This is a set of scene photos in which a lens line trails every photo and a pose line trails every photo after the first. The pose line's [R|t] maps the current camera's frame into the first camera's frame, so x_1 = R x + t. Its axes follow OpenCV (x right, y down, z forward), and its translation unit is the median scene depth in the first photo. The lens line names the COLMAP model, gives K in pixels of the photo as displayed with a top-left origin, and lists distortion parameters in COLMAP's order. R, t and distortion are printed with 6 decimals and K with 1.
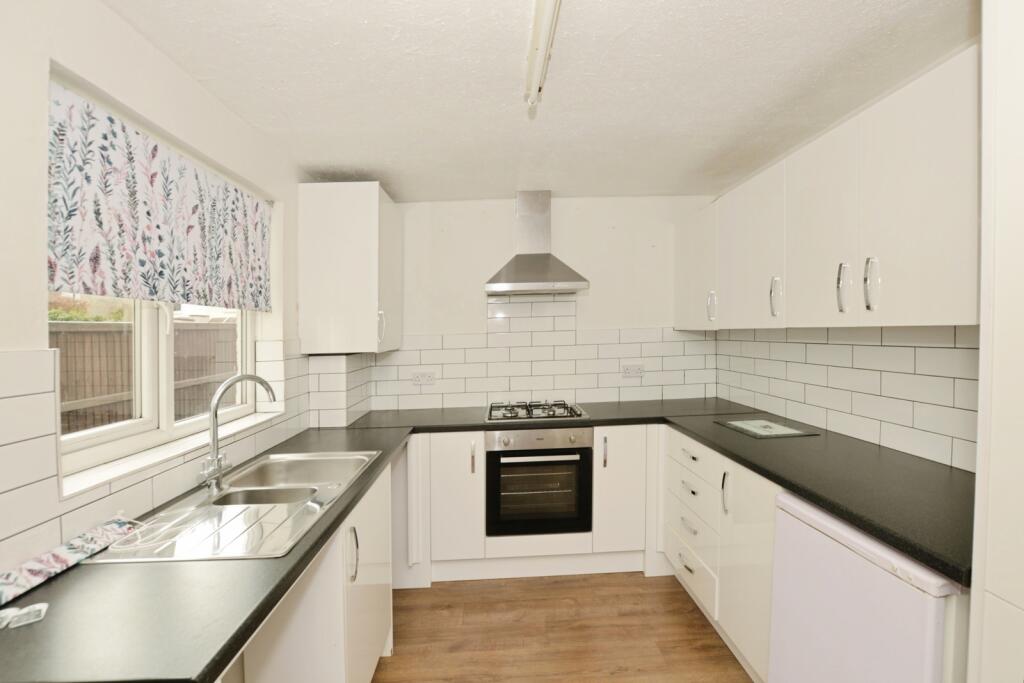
lens RADIAL K [[458.8, 0, 512.0], [0, 458.8, 341.5], [0, 0, 1]] dist [-0.031443, 0.000271]
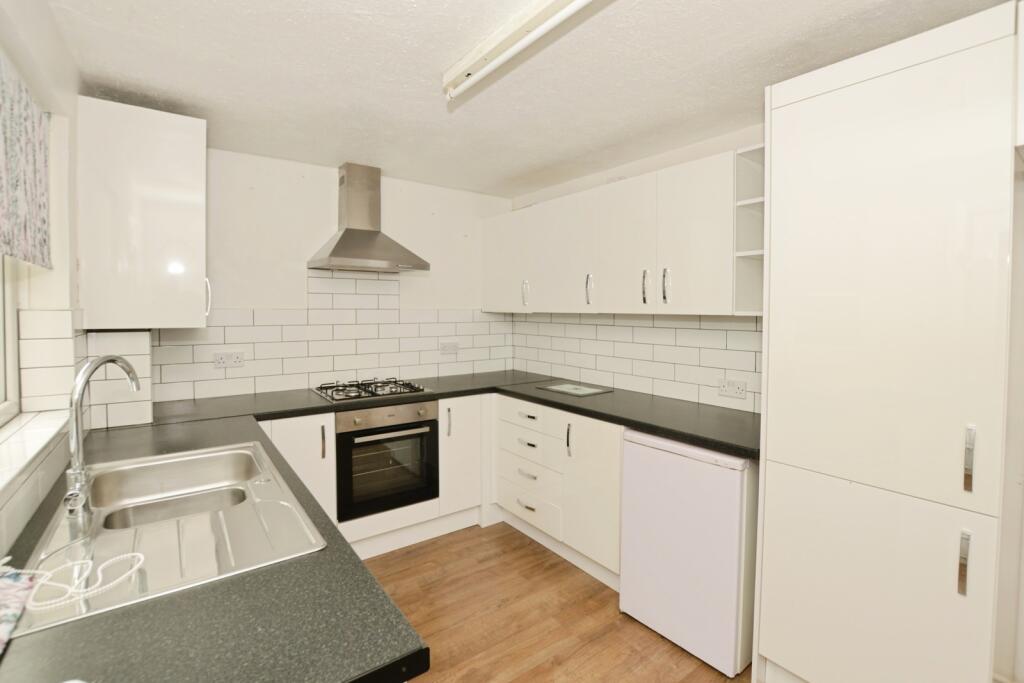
lens RADIAL K [[460.2, 0, 514.2], [0, 460.2, 324.1], [0, 0, 1]] dist [-0.029444, 0.000678]
pose [[0.822991, 0.016368, 0.567818, -0.296828], [-0.018441, 0.999828, -0.002092, 0.007889], [-0.567755, -0.008750, 0.823151, 0.013213]]
